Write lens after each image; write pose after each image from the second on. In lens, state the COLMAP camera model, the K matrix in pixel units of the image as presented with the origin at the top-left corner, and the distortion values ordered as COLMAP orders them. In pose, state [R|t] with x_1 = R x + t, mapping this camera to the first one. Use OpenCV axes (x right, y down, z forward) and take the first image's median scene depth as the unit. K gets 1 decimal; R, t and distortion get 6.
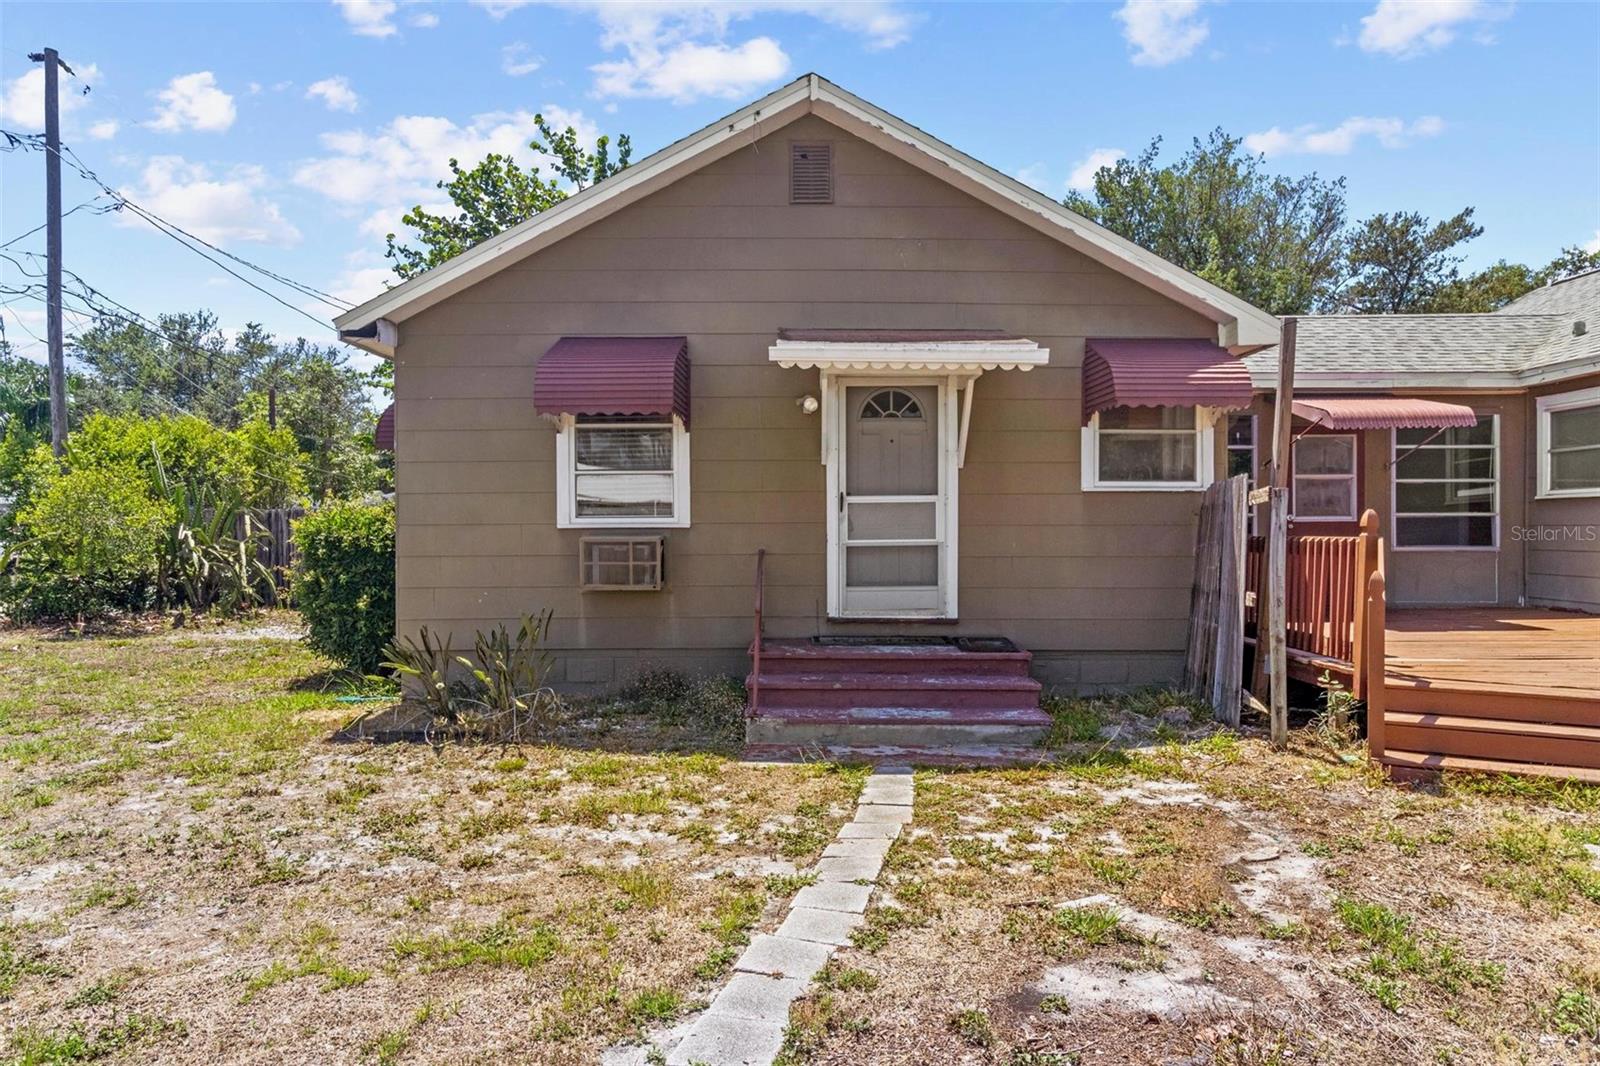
lens RADIAL K [[1006.5, 0, 792.5], [0, 1006.5, 546.4], [0, 0, 1]] dist [-0.006534, 0.001454]
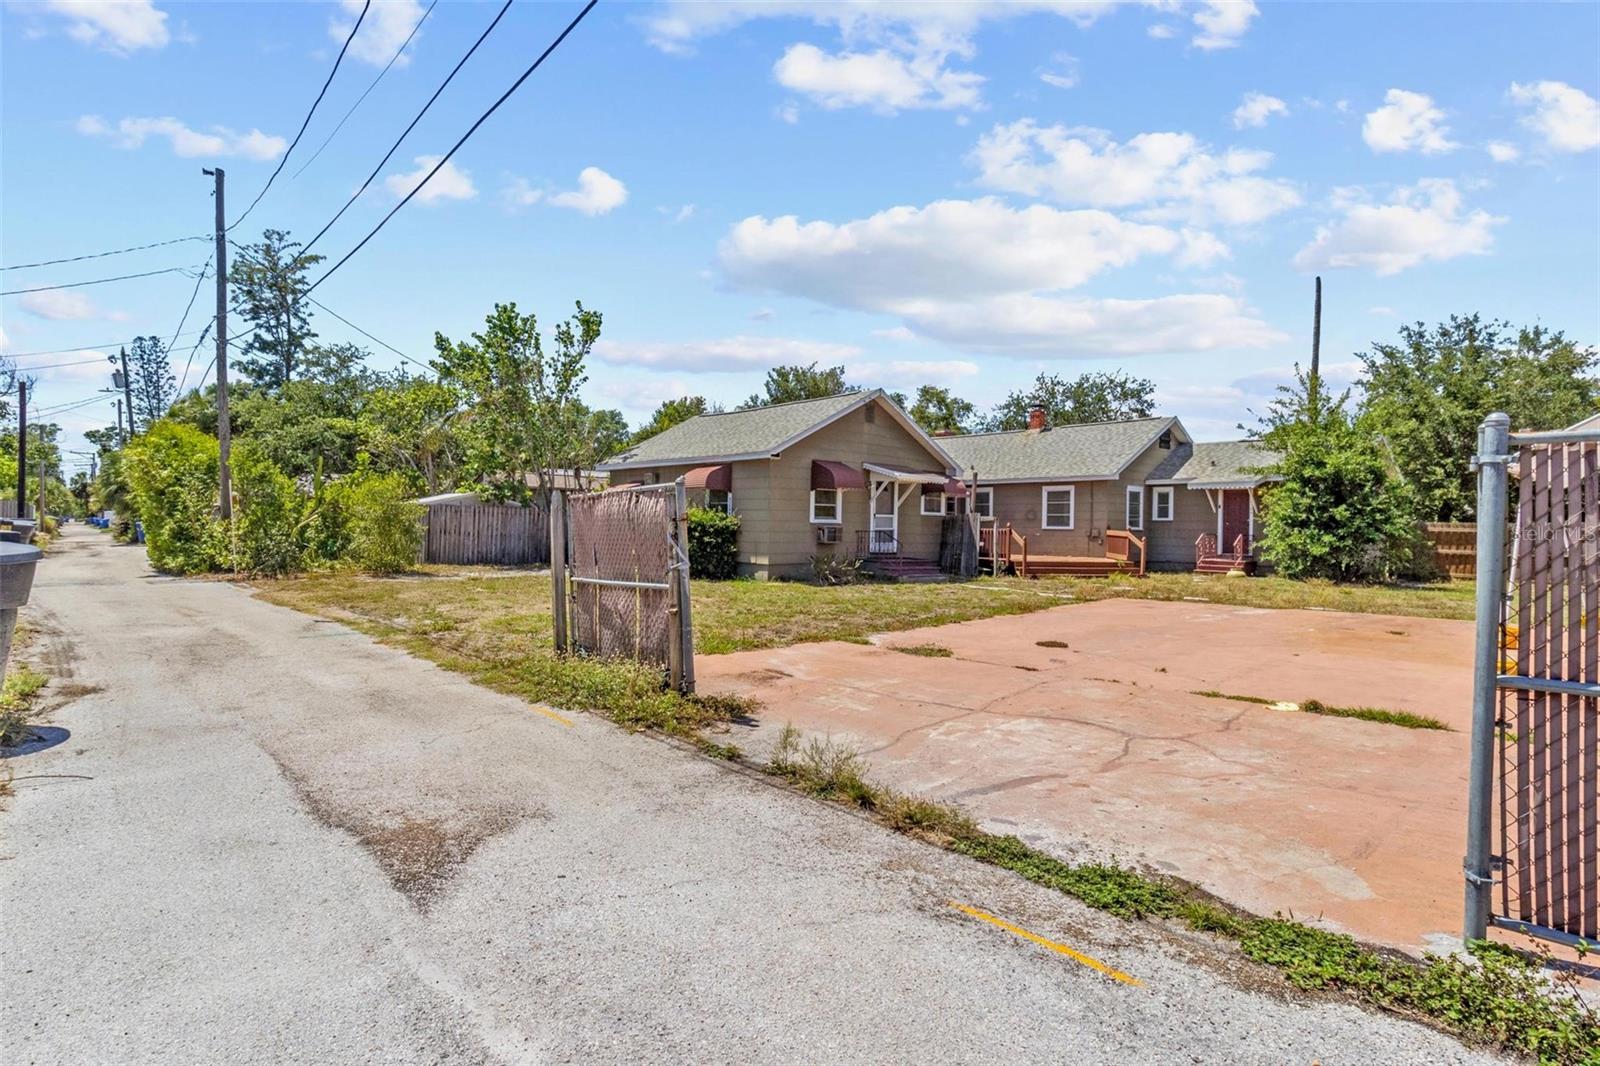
lens RADIAL K [[795.8, 0, 772.9], [0, 795.8, 532.9], [0, 0, 1]] dist [0.002490, 0.000627]
pose [[0.754902, 0.011077, 0.655744, -1.874152], [-0.006250, 0.999933, -0.009696, 0.036122], [-0.655808, 0.003221, 0.754921, -0.717153]]
